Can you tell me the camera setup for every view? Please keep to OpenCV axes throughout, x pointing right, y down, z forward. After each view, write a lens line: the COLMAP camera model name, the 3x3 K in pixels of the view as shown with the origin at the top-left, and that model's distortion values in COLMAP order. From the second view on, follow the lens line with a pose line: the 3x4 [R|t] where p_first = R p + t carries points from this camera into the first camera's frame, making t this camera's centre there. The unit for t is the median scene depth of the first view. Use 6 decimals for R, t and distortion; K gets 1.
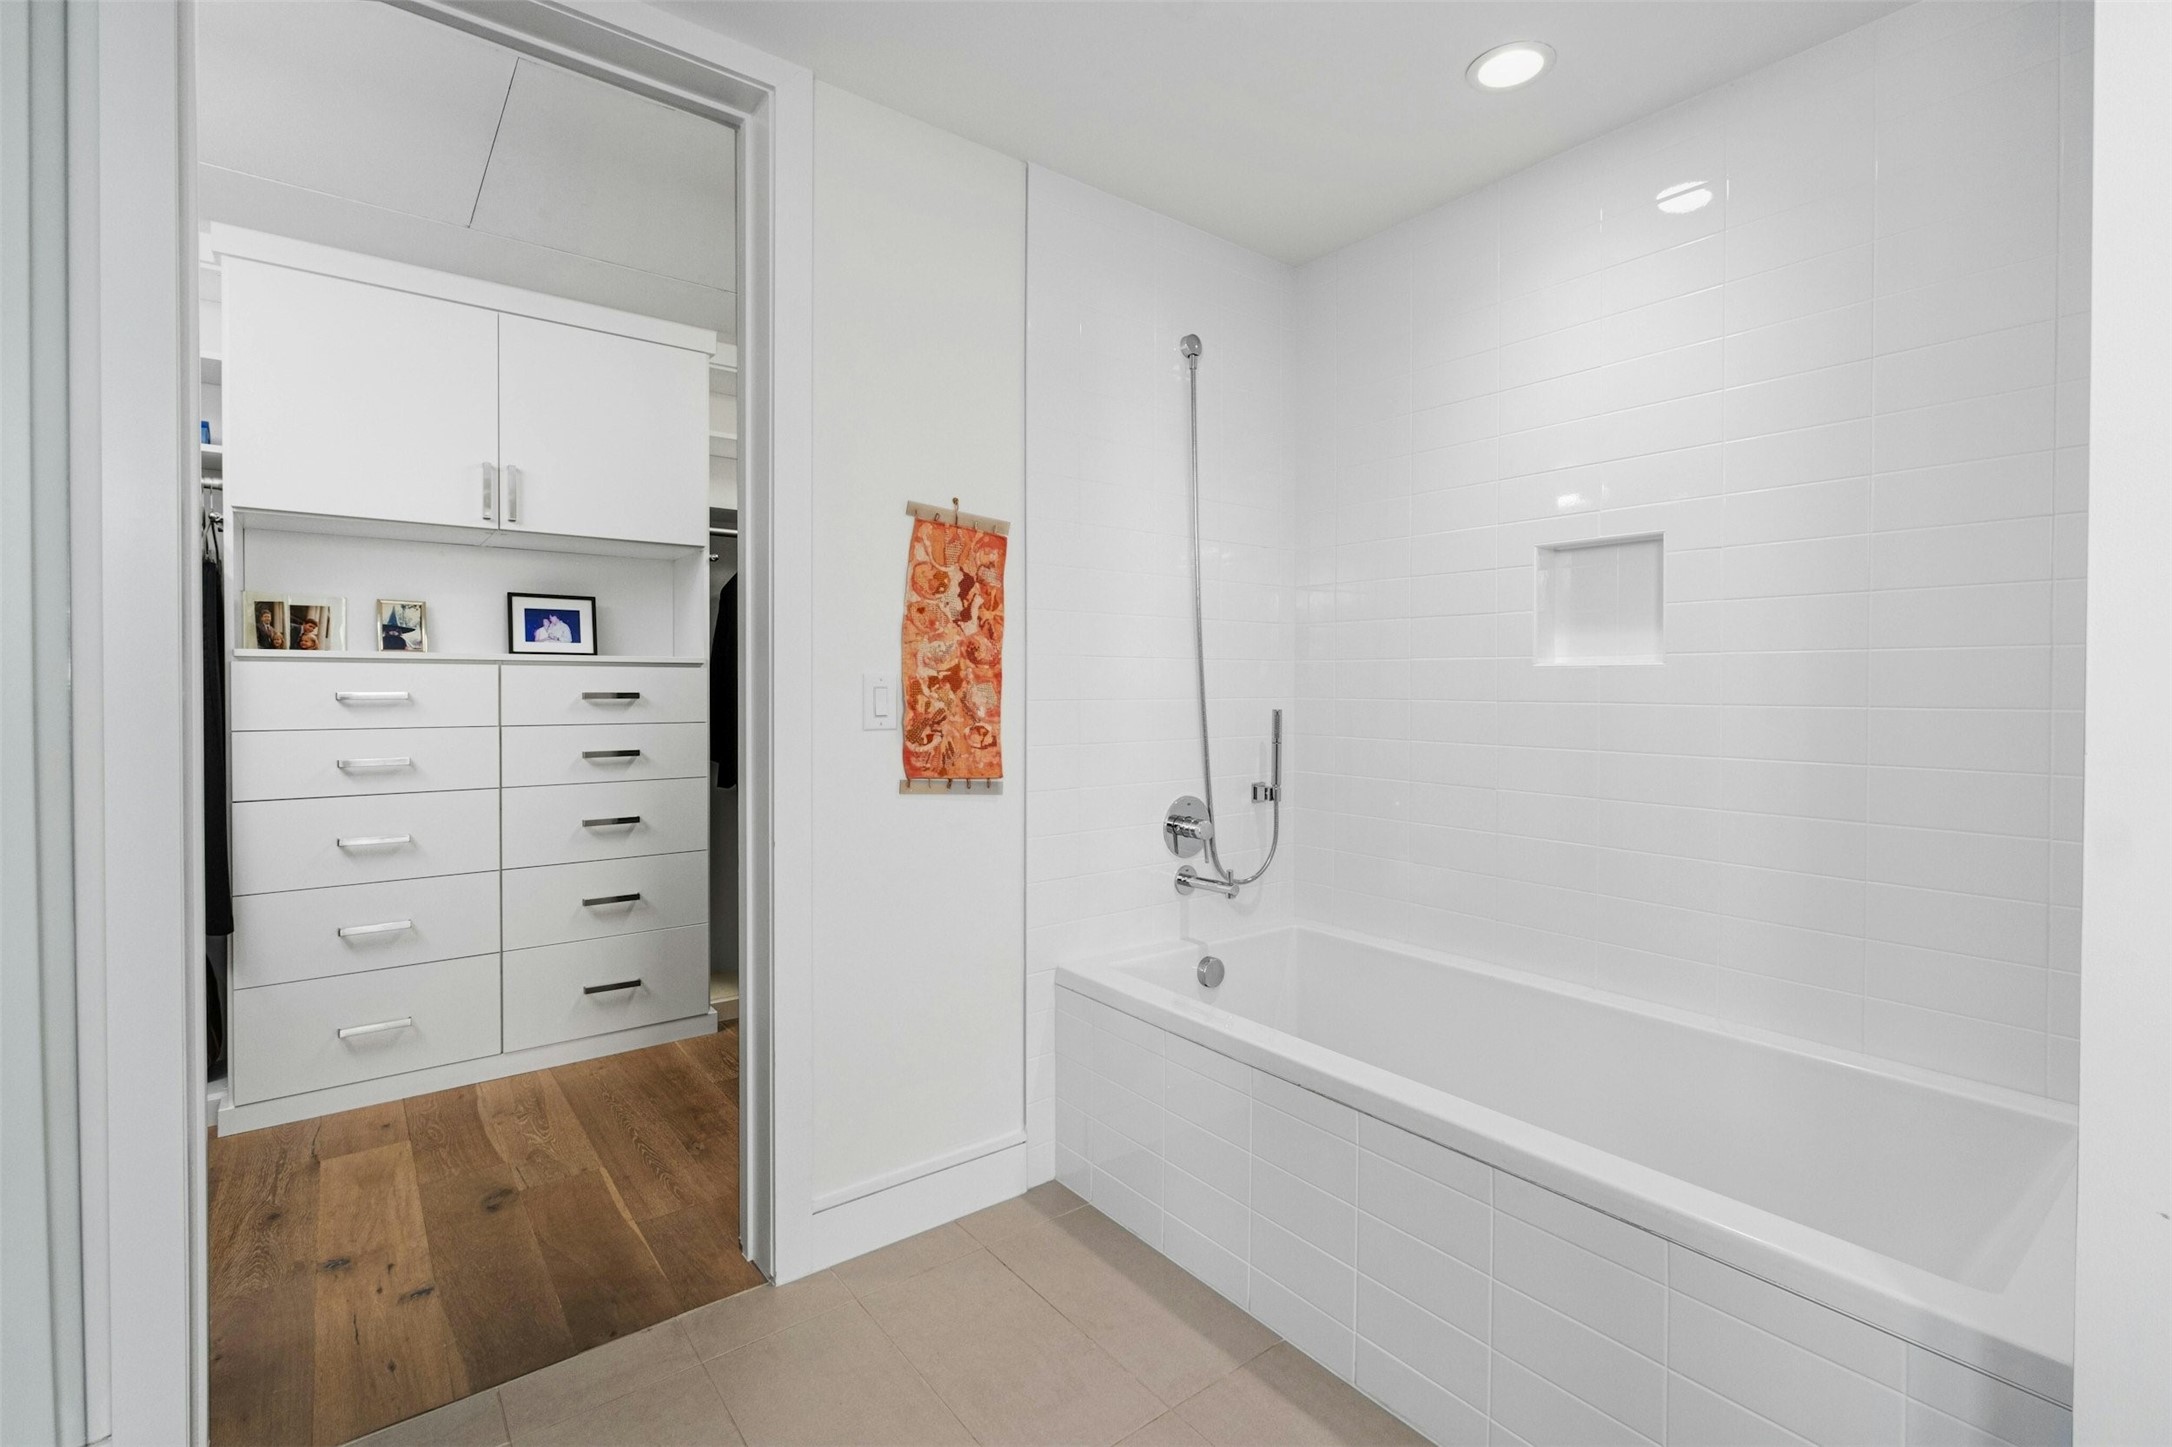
lens RADIAL K [[920.2, 0, 1088.6], [0, 920.2, 689.9], [0, 0, 1]] dist [-0.003108, 0.000175]
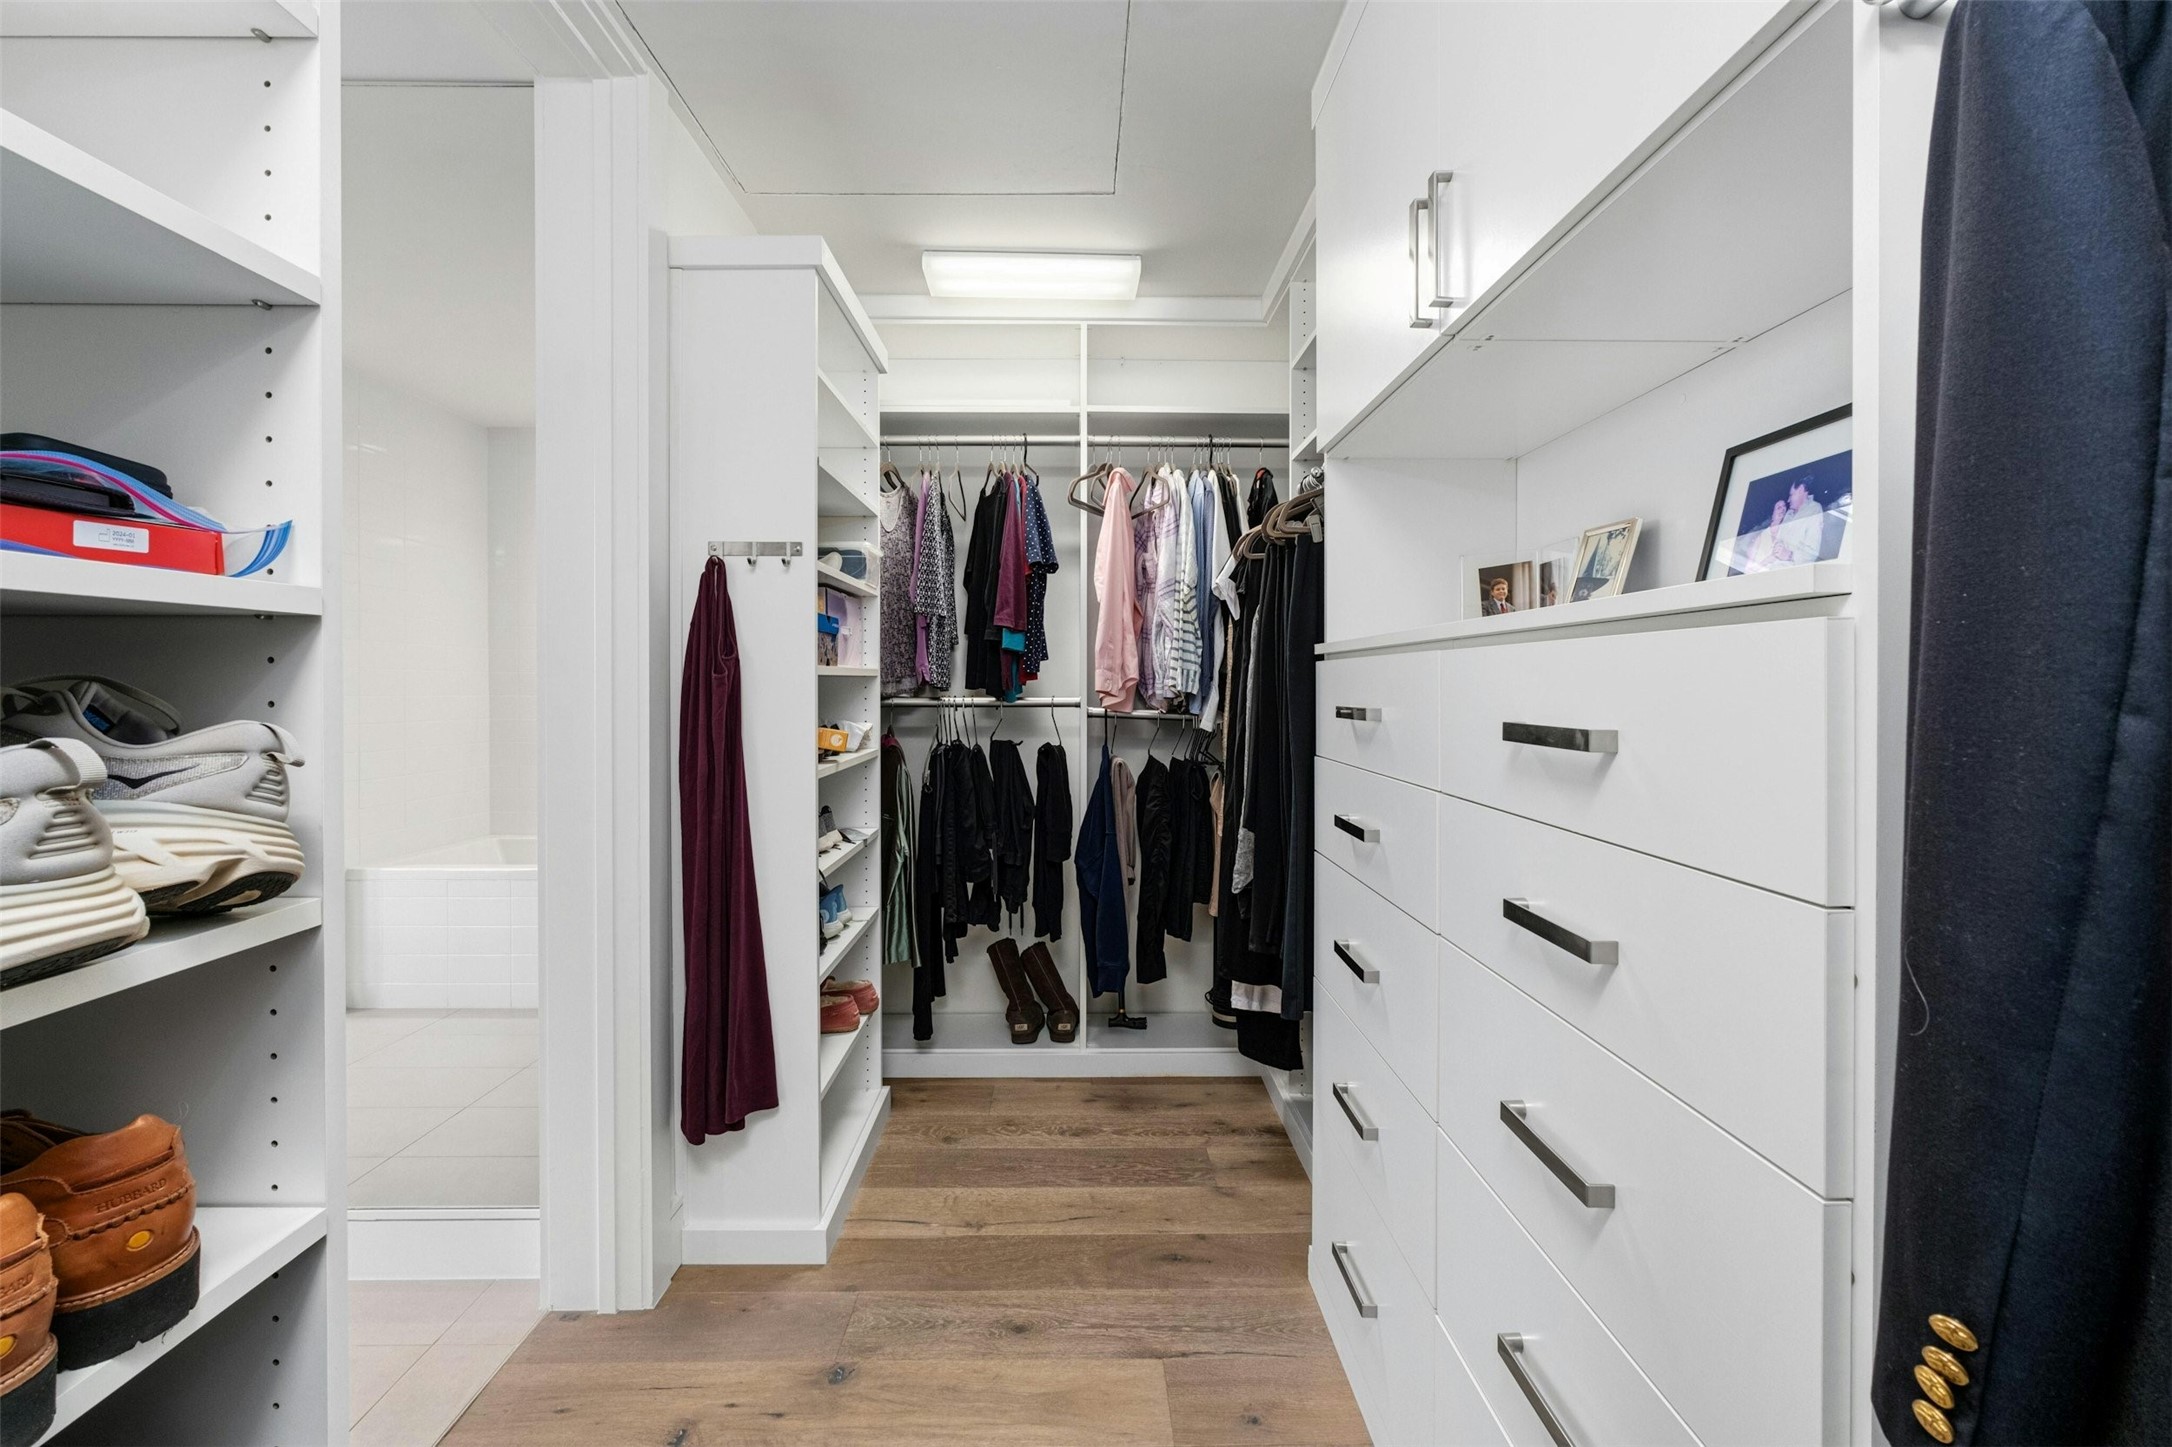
lens RADIAL K [[920.2, 0, 1088.6], [0, 920.2, 689.9], [0, 0, 1]] dist [-0.003108, 0.000175]
pose [[-0.612506, 0.002355, -0.790462, -0.238636], [-0.005390, 0.999960, 0.007157, -0.013256], [0.790447, 0.008644, -0.612469, 1.397064]]
